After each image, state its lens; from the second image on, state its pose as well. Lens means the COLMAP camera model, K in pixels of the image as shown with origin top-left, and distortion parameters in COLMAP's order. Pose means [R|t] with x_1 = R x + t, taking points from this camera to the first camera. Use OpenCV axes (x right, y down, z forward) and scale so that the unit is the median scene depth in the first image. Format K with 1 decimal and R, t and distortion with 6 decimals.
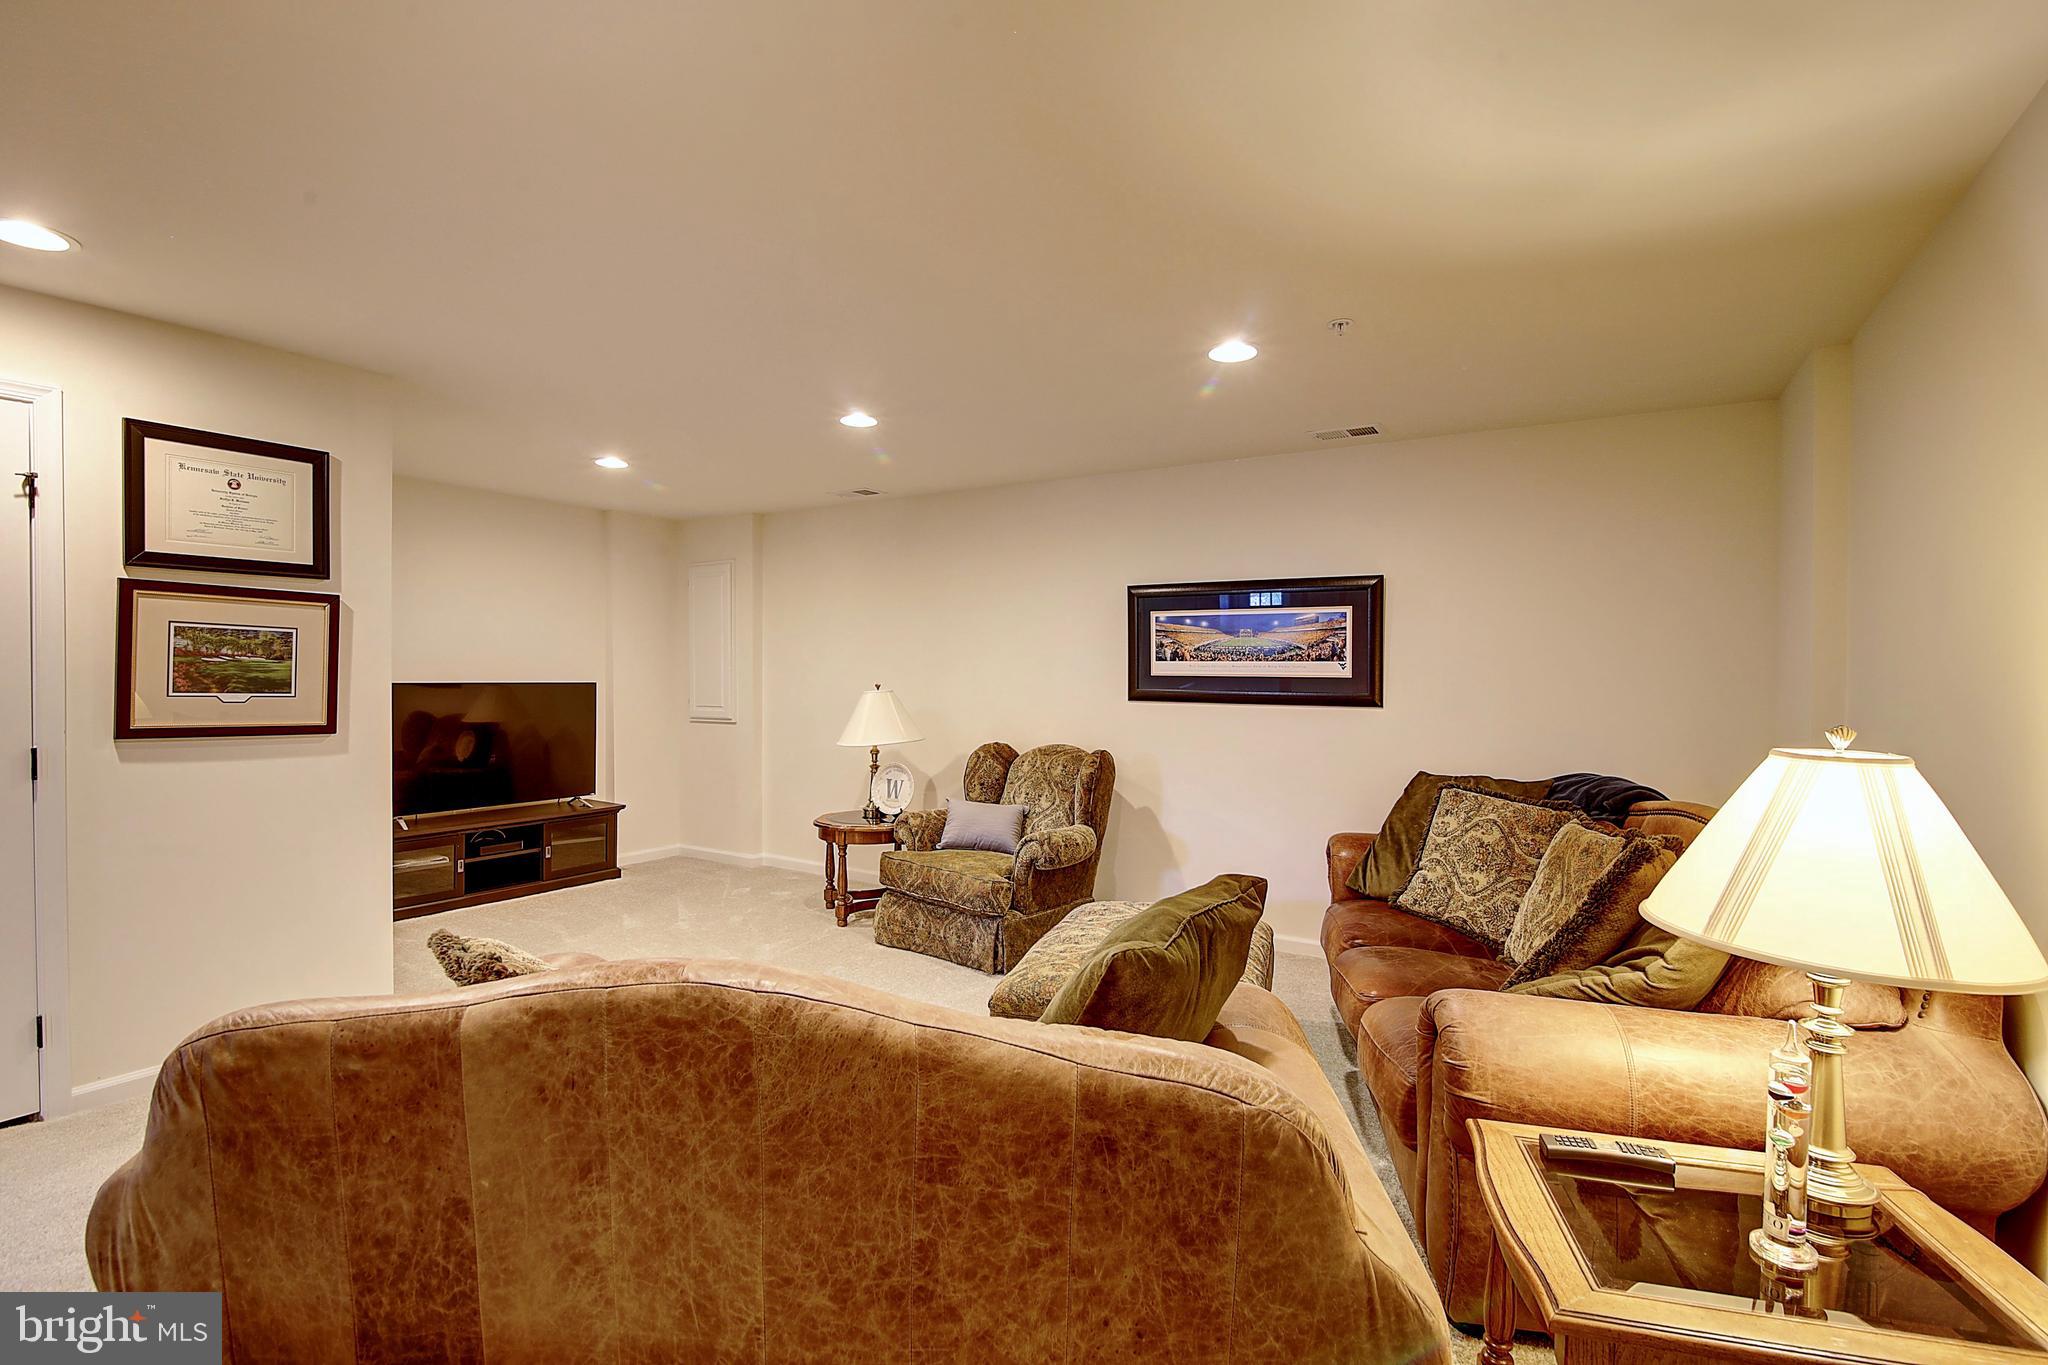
lens RADIAL K [[960.2, 0, 1024.4], [0, 960.2, 686.5], [0, 0, 1]] dist [-0.019222, 0.000191]
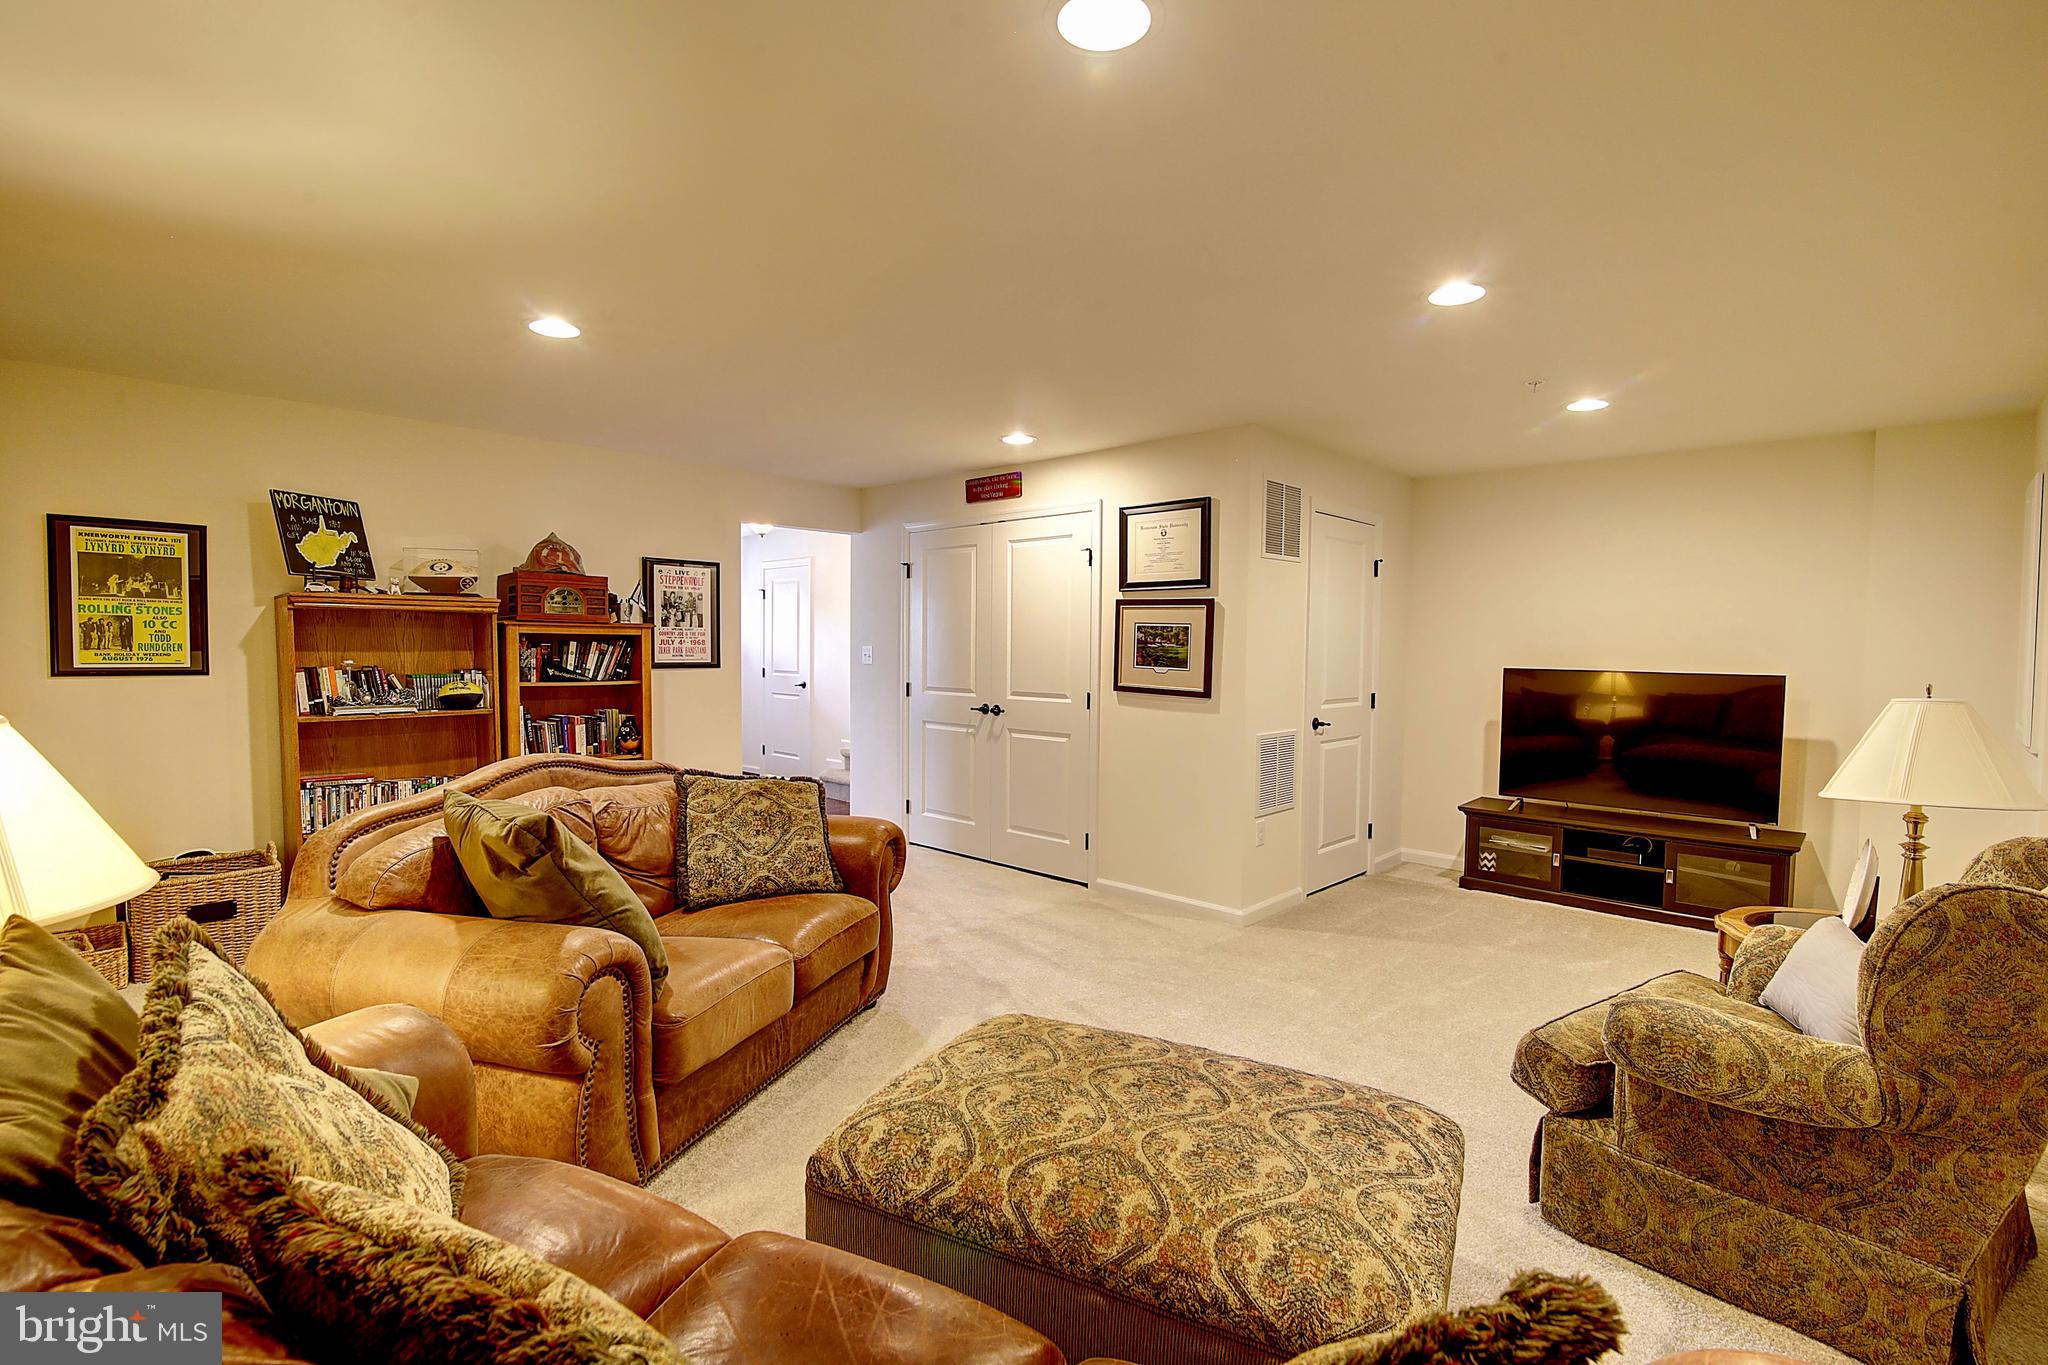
lens RADIAL K [[940.1, 0, 1026.6], [0, 940.1, 688.4], [0, 0, 1]] dist [-0.018459, -0.000294]
pose [[-0.201674, 0.036533, -0.978771, 0.502204], [-0.026498, 0.998735, 0.042738, -0.012541], [0.979094, 0.034554, -0.200451, 0.755885]]
